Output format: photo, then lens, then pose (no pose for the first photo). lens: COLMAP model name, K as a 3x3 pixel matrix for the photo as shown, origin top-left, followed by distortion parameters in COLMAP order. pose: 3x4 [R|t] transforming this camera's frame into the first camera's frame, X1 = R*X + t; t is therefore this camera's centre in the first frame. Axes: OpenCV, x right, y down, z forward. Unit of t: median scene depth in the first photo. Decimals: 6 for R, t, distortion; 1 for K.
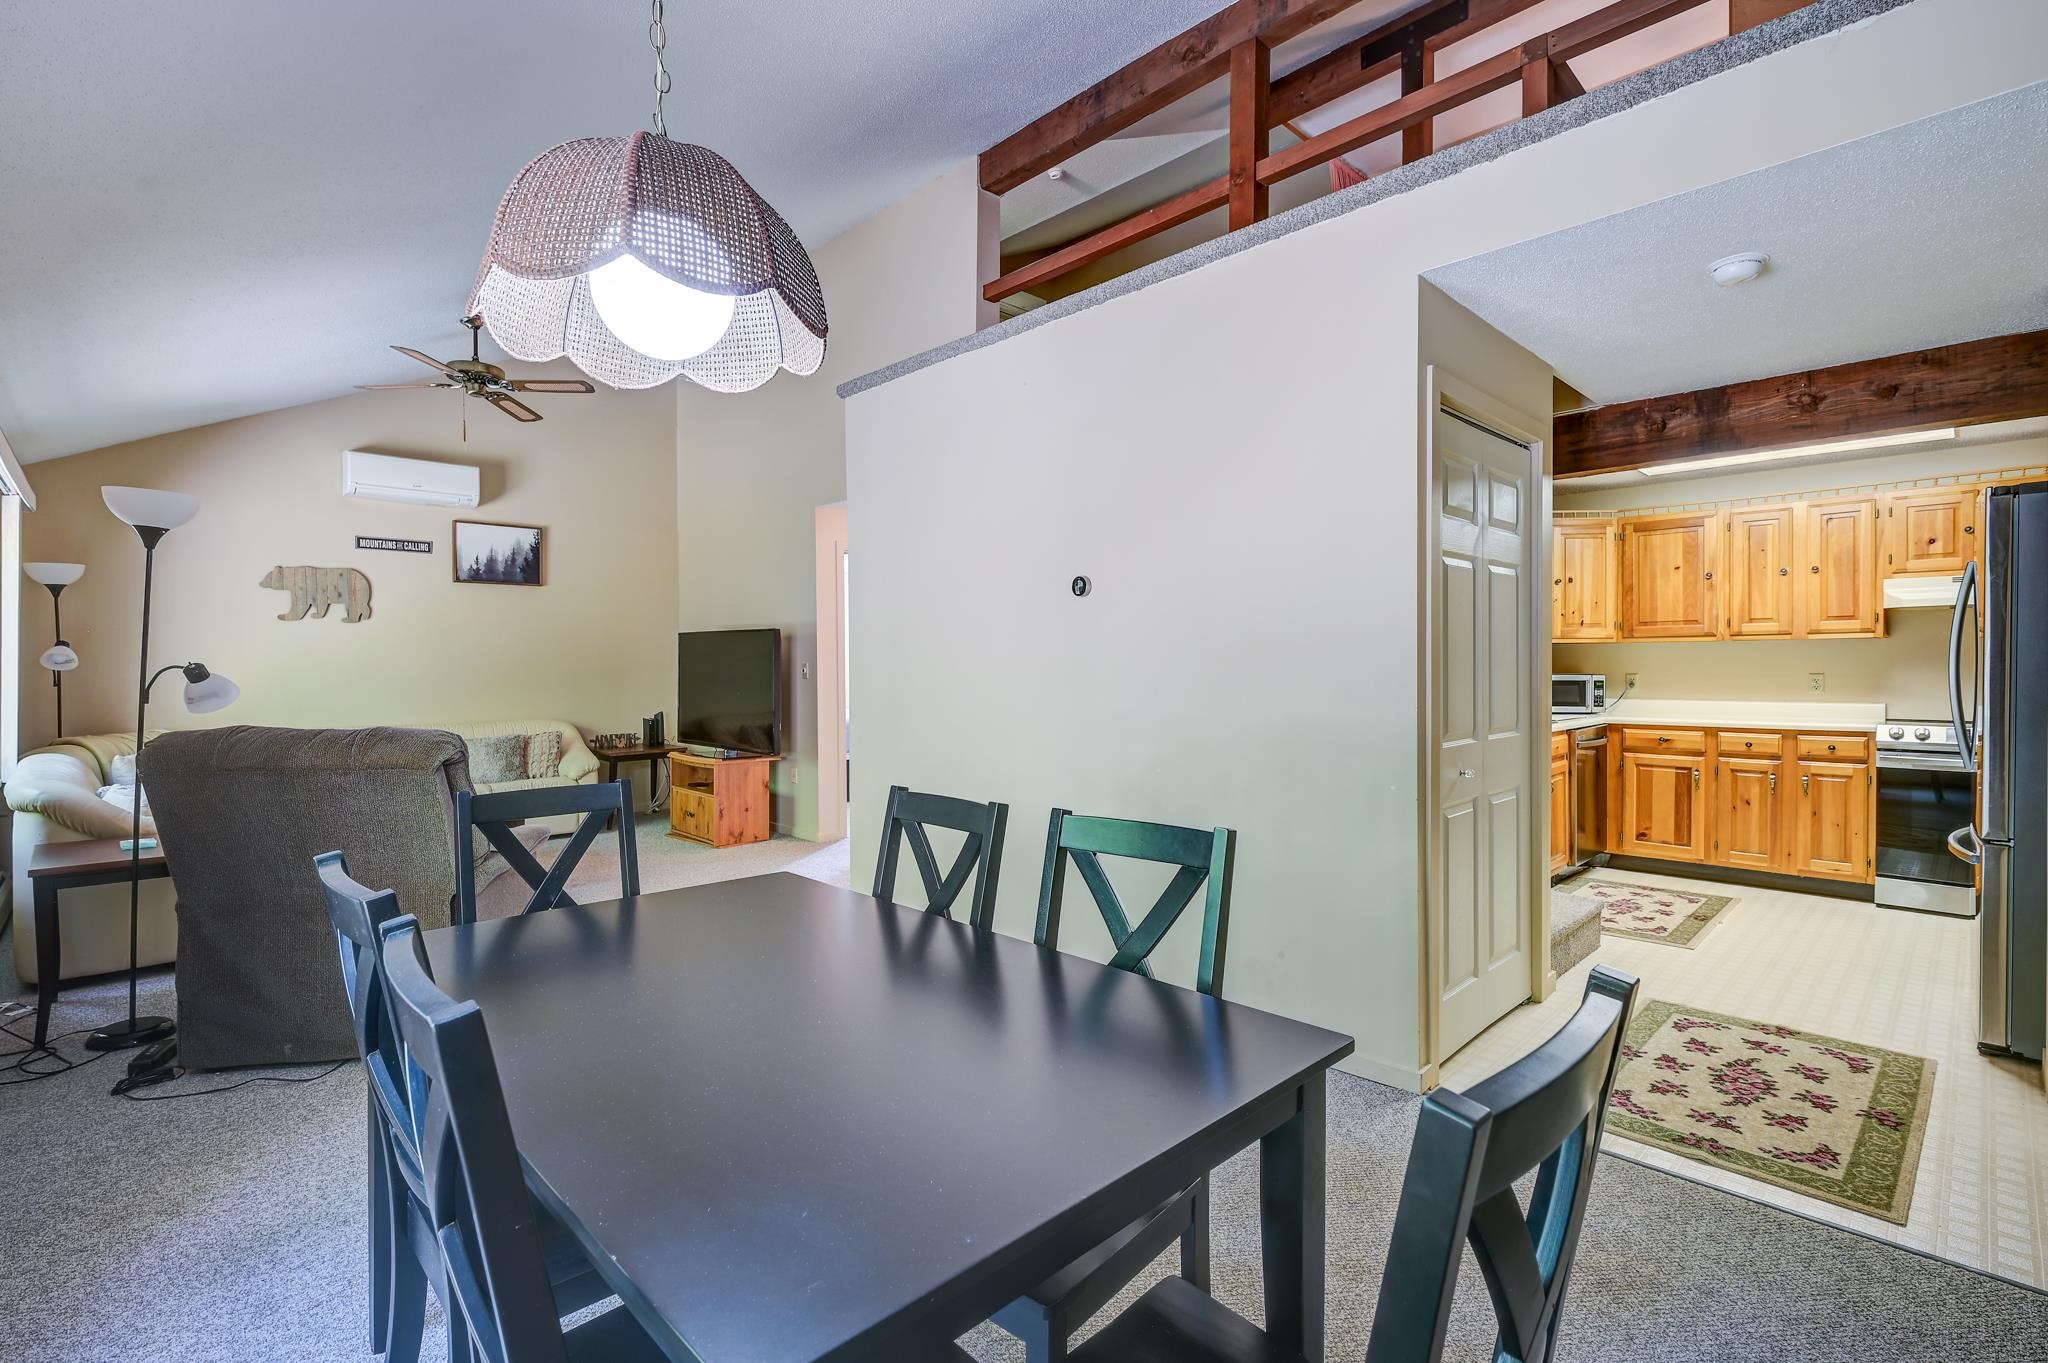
lens RADIAL K [[928.8, 0, 1028.7], [0, 928.8, 675.3], [0, 0, 1]] dist [0.000631, -0.000375]
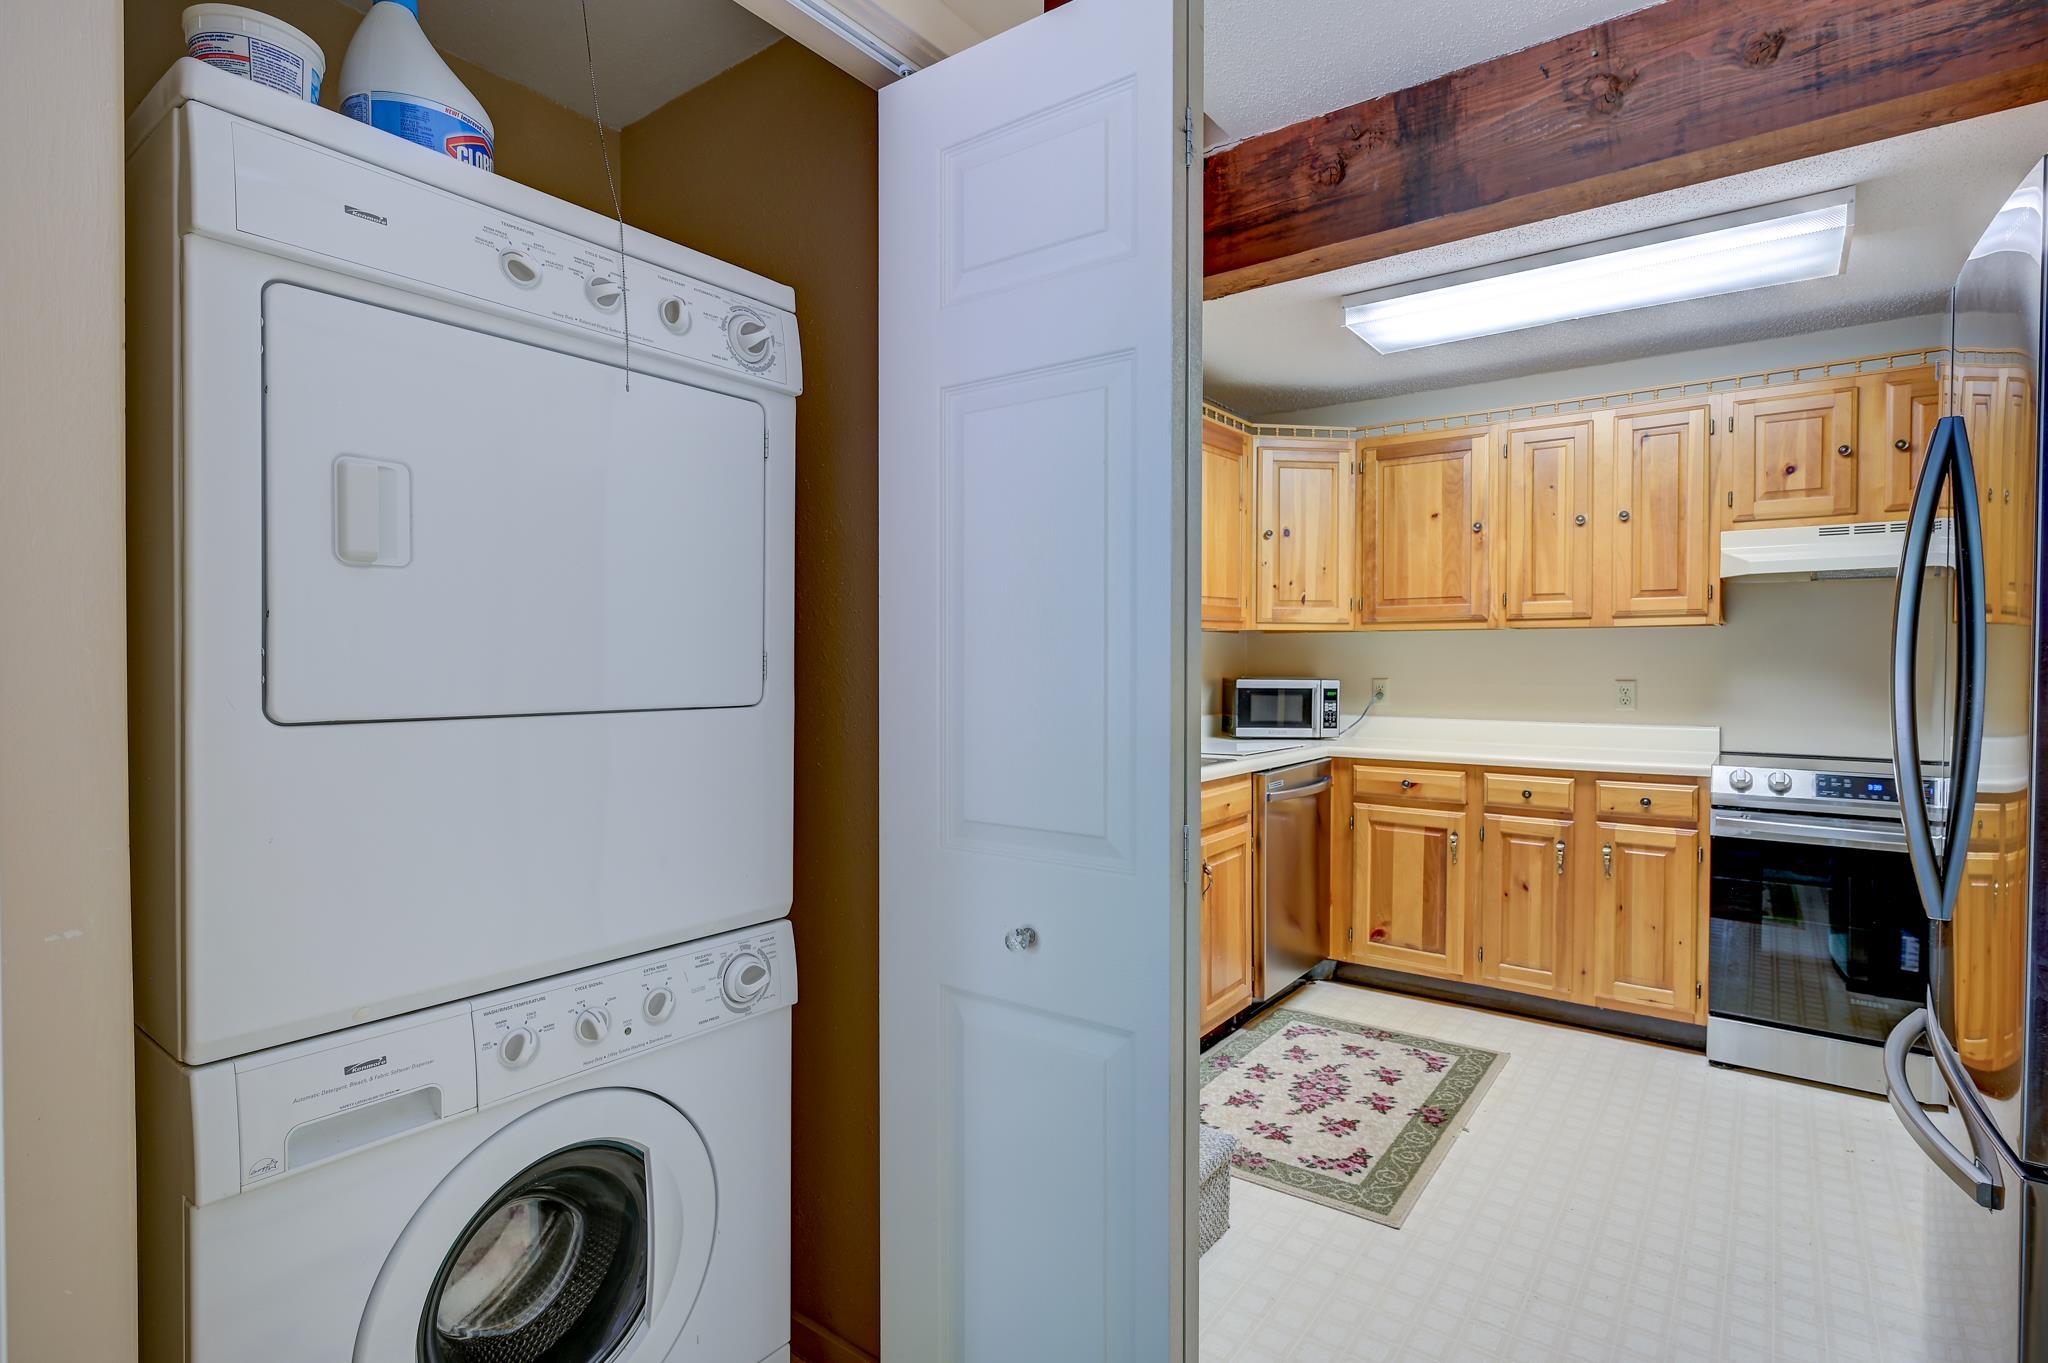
lens RADIAL K [[1005.6, 0, 1024.6], [0, 1005.6, 675.2], [0, 0, 1]] dist [0.000209, 0.000064]
pose [[0.987458, 0.005642, 0.157780, 0.340236], [-0.005807, 0.999983, 0.000581, -0.003467], [-0.157774, -0.001490, 0.987474, 0.392996]]
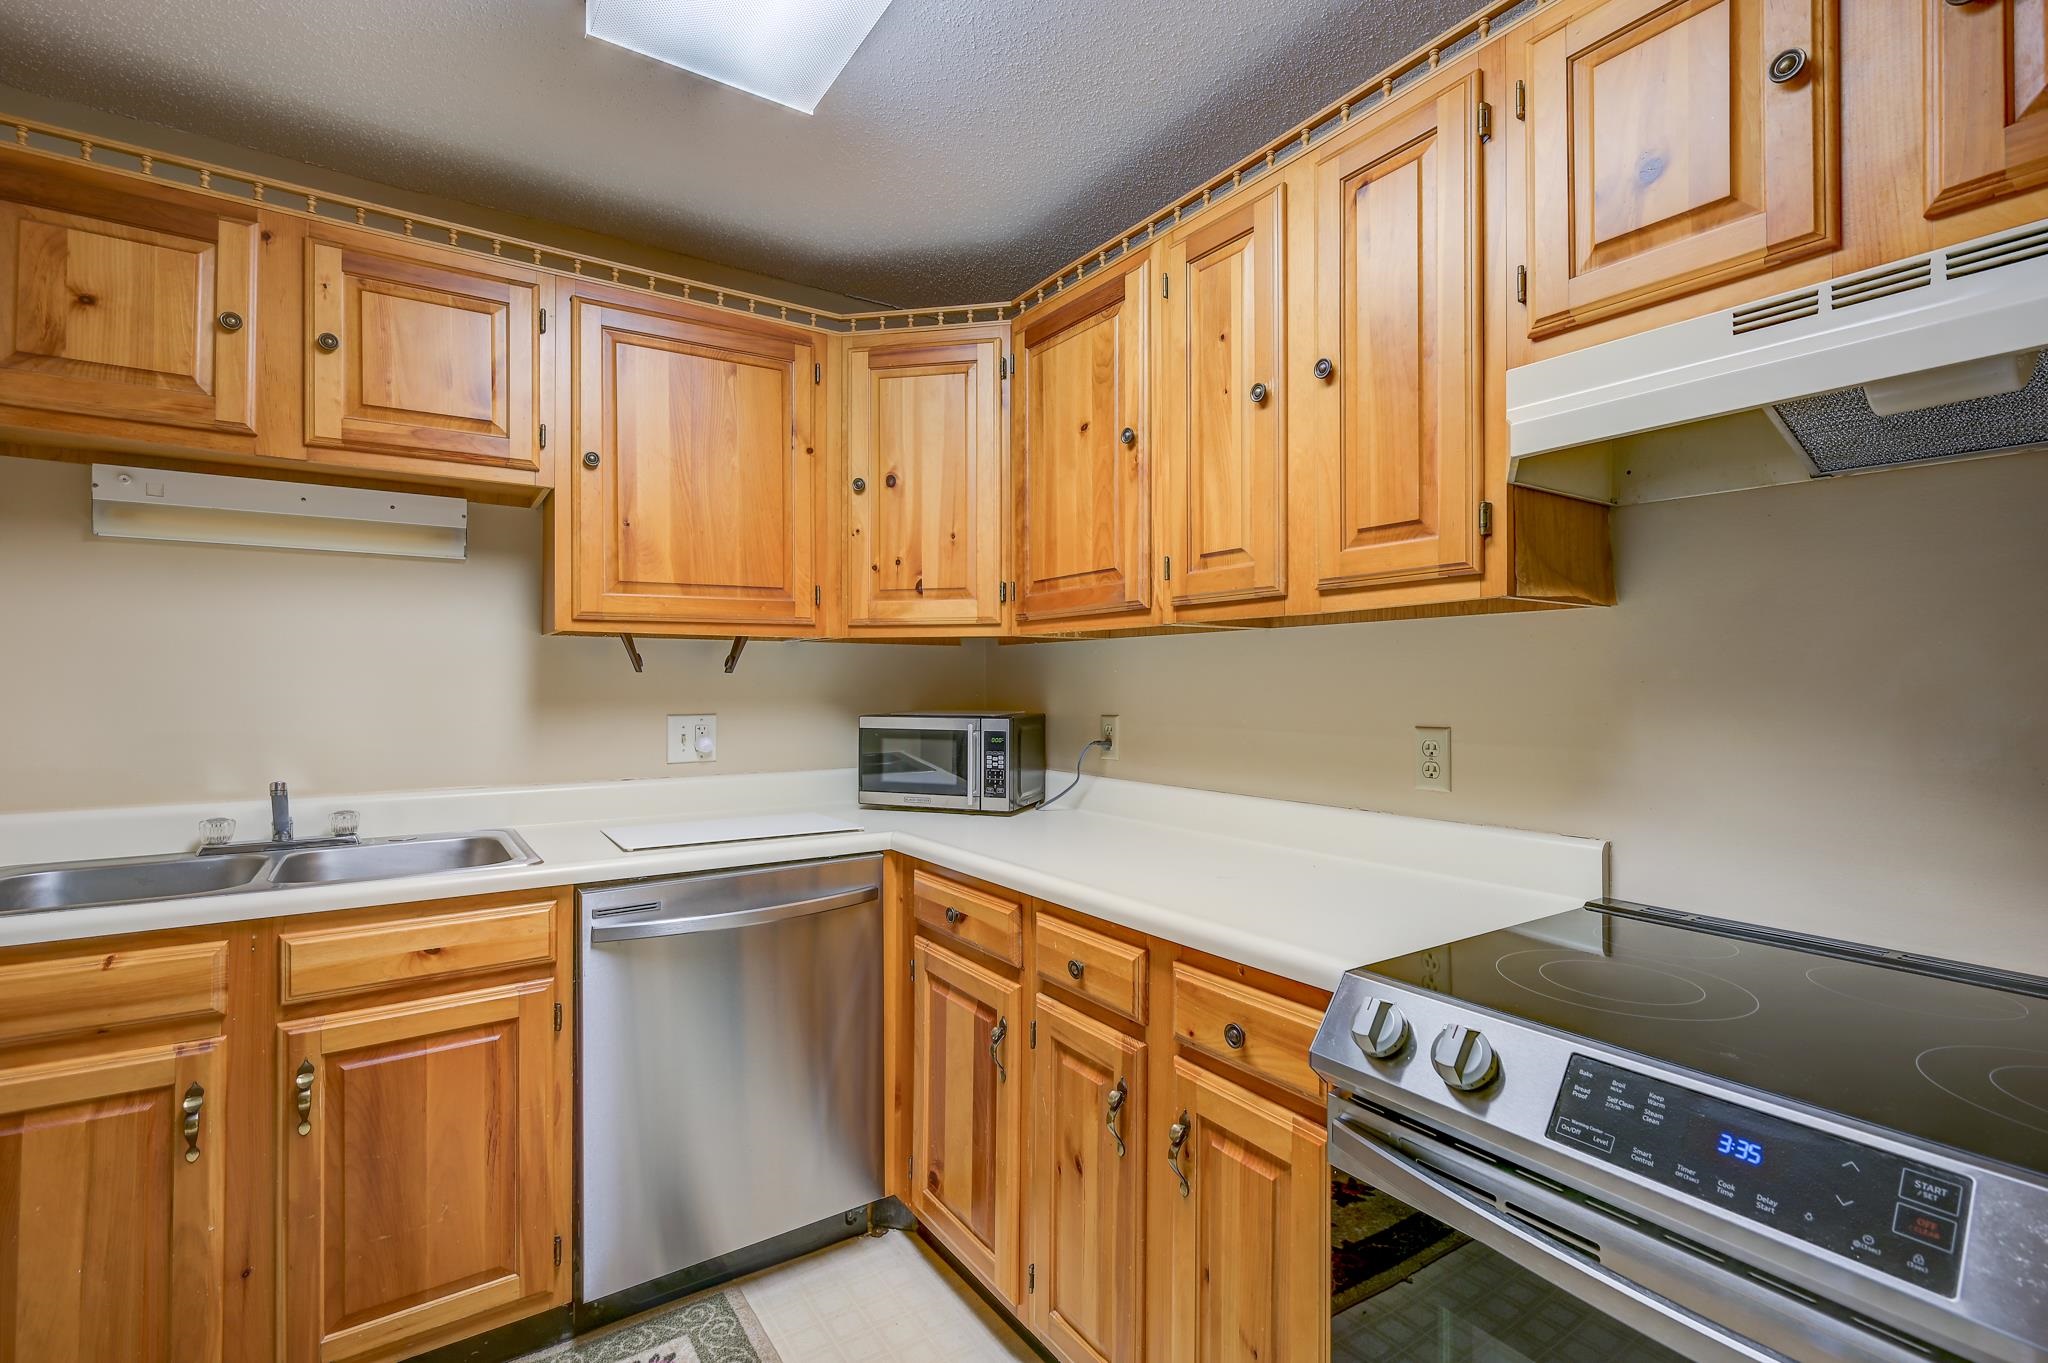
lens RADIAL K [[928.8, 0, 1023.6], [0, 928.8, 672.9], [0, 0, 1]] dist [0.000631, -0.000375]
pose [[0.983935, 0.002958, -0.178505, 0.821256], [-0.007062, 0.999725, -0.022363, -0.012973], [0.178389, 0.023264, 0.983685, 0.713832]]
